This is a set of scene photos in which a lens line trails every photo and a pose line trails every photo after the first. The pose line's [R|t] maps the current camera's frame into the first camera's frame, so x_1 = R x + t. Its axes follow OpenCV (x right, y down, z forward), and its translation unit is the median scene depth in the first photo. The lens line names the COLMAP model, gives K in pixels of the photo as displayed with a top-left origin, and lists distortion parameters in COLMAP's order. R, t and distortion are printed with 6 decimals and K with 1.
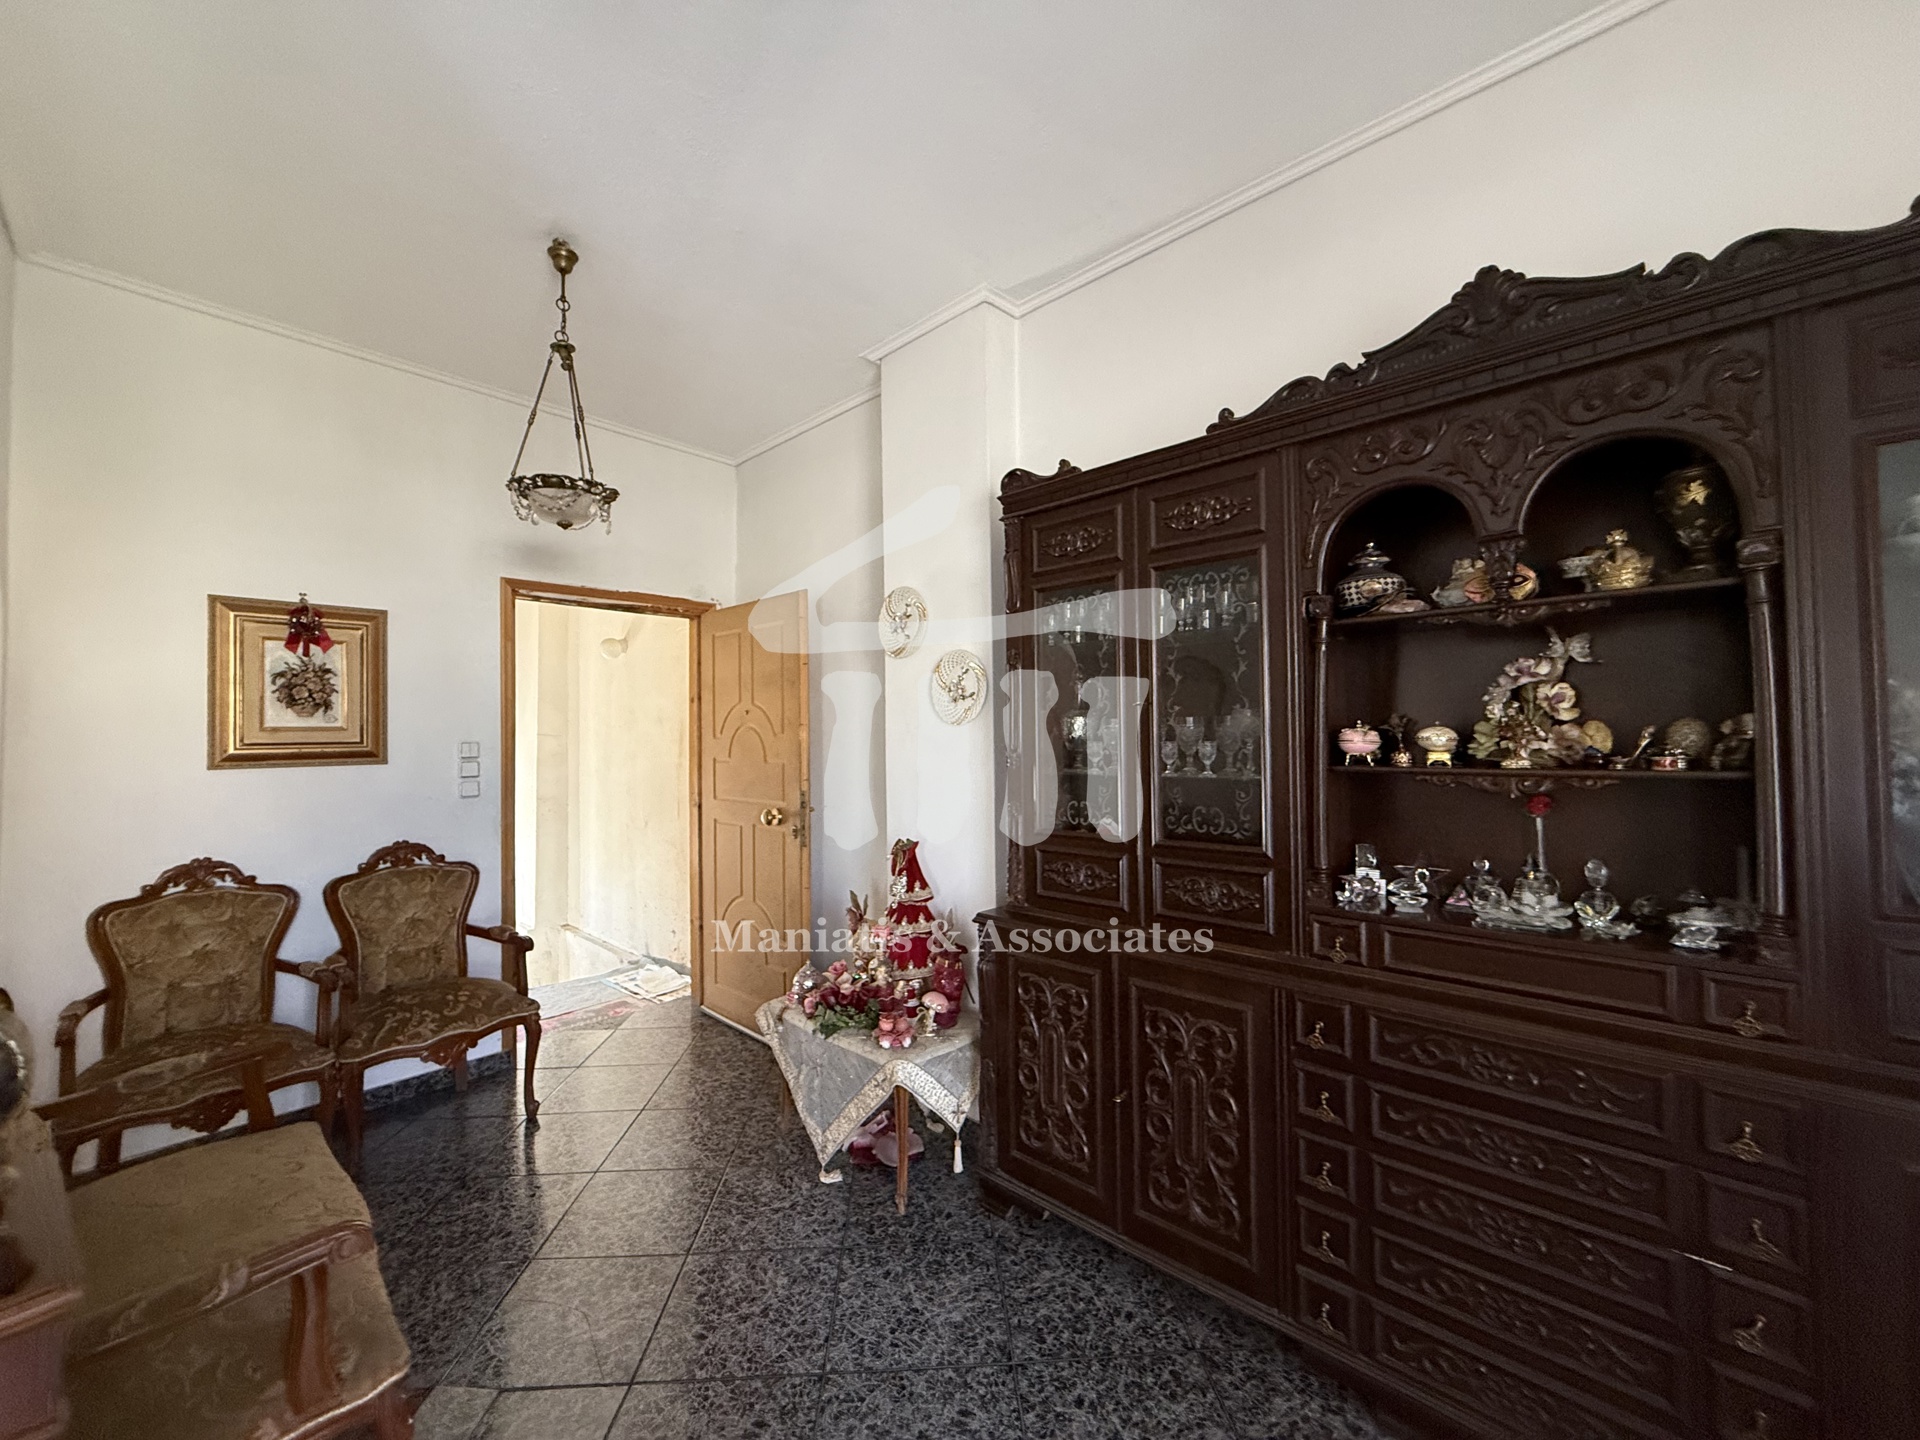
lens RADIAL K [[765.3, 0, 954.0], [0, 765.3, 719.0], [0, 0, 1]] dist [-0.001245, 0.000257]
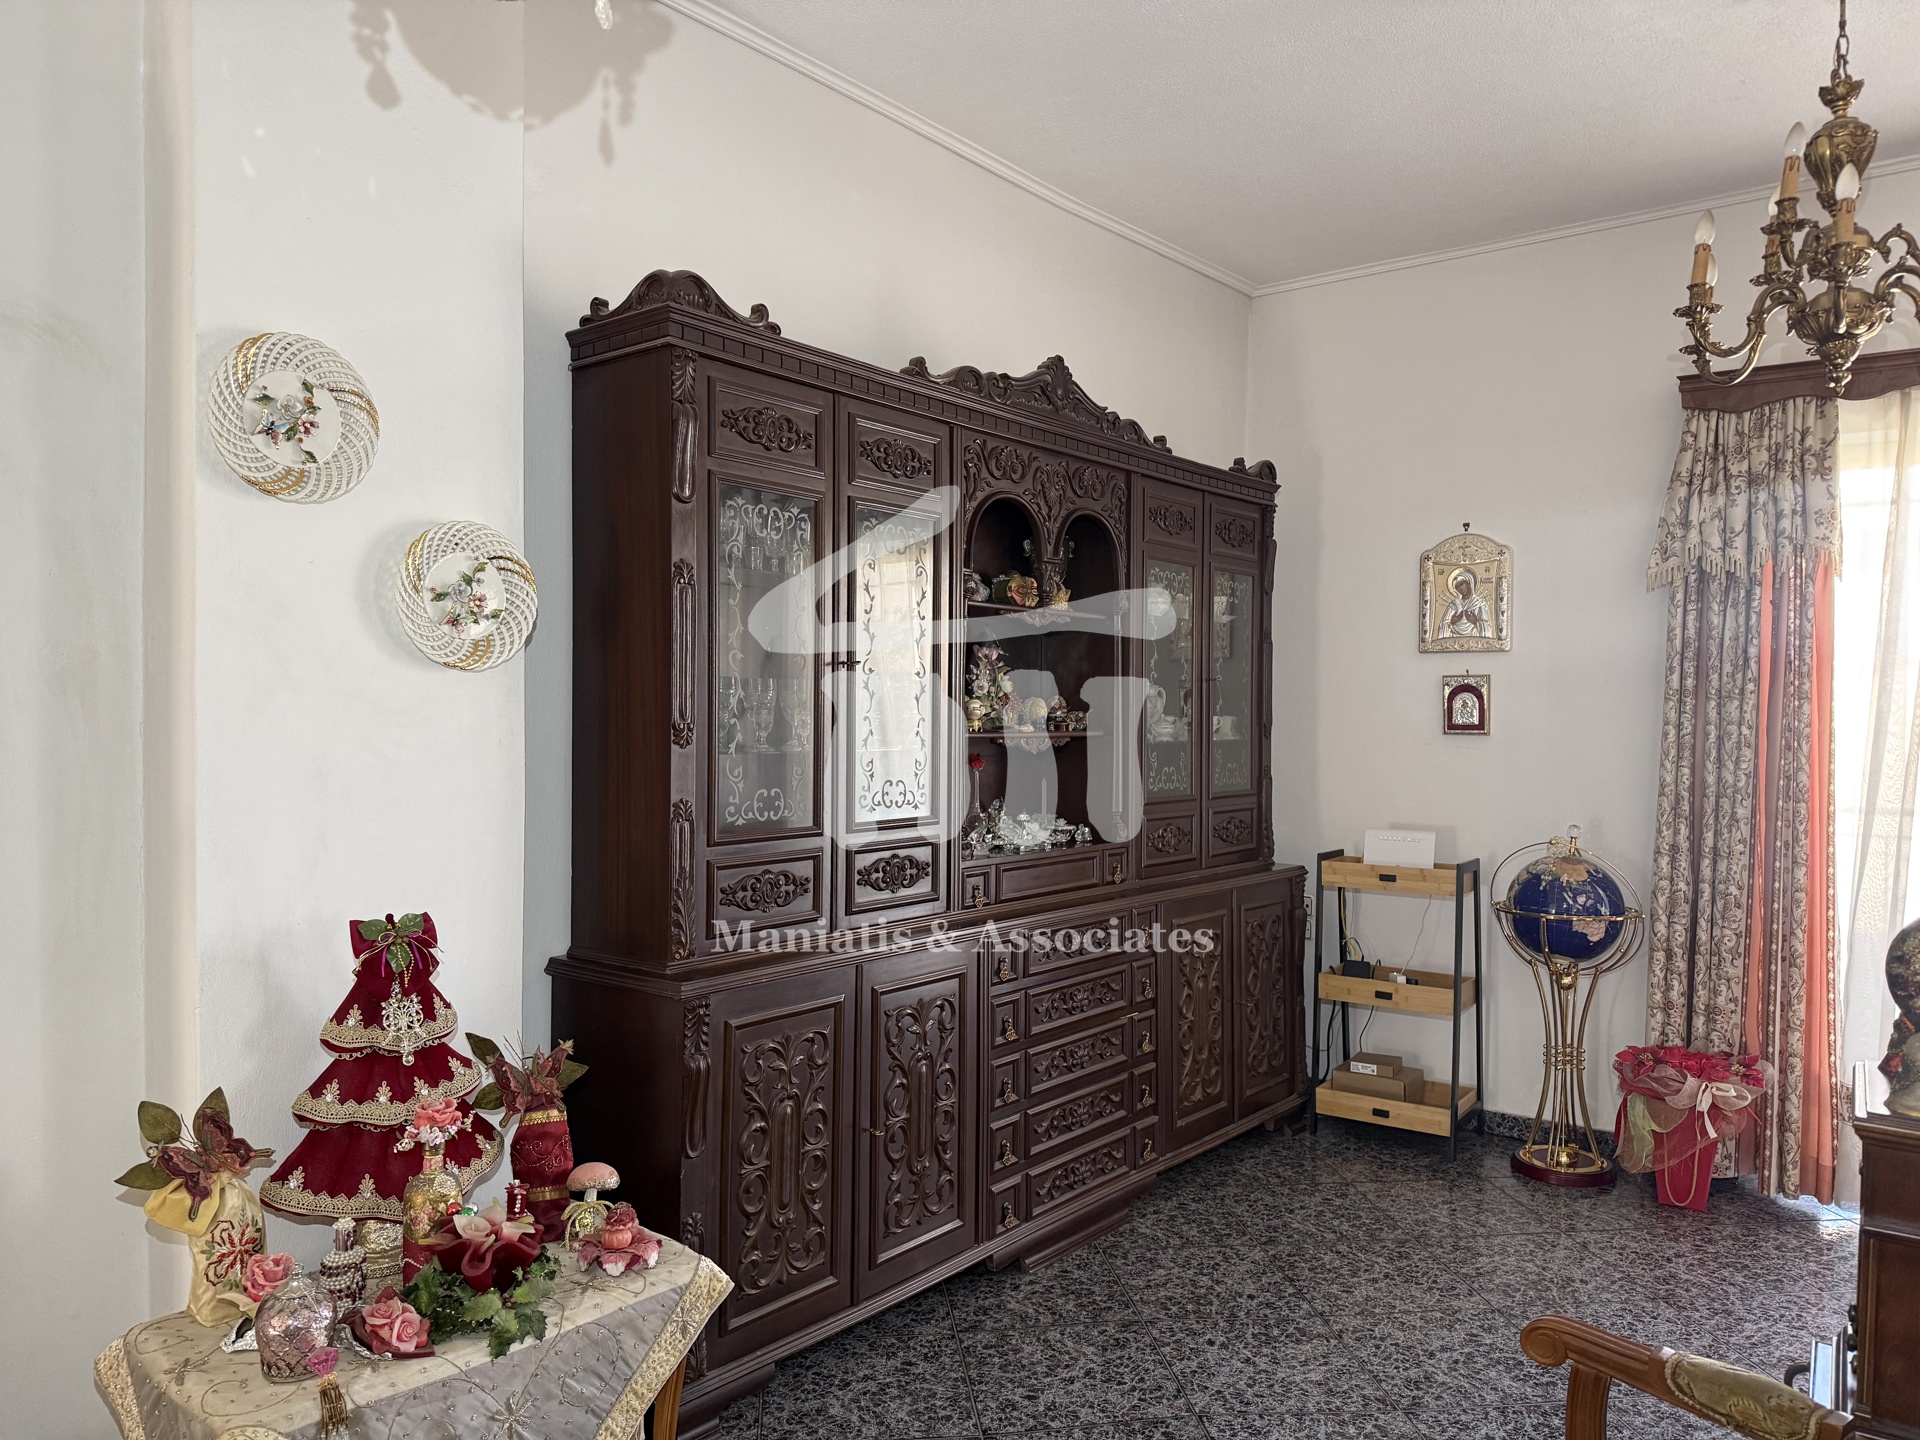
lens RADIAL K [[1355.8, 0, 960.0], [0, 1355.8, 720.0], [0, 0, 1]] dist [0.040863, -0.062569]
pose [[-0.083293, 0.011131, 0.996463, -1.227160], [-0.025480, 0.999587, -0.013295, 0.059387], [-0.996199, -0.026497, -0.082975, 1.000172]]
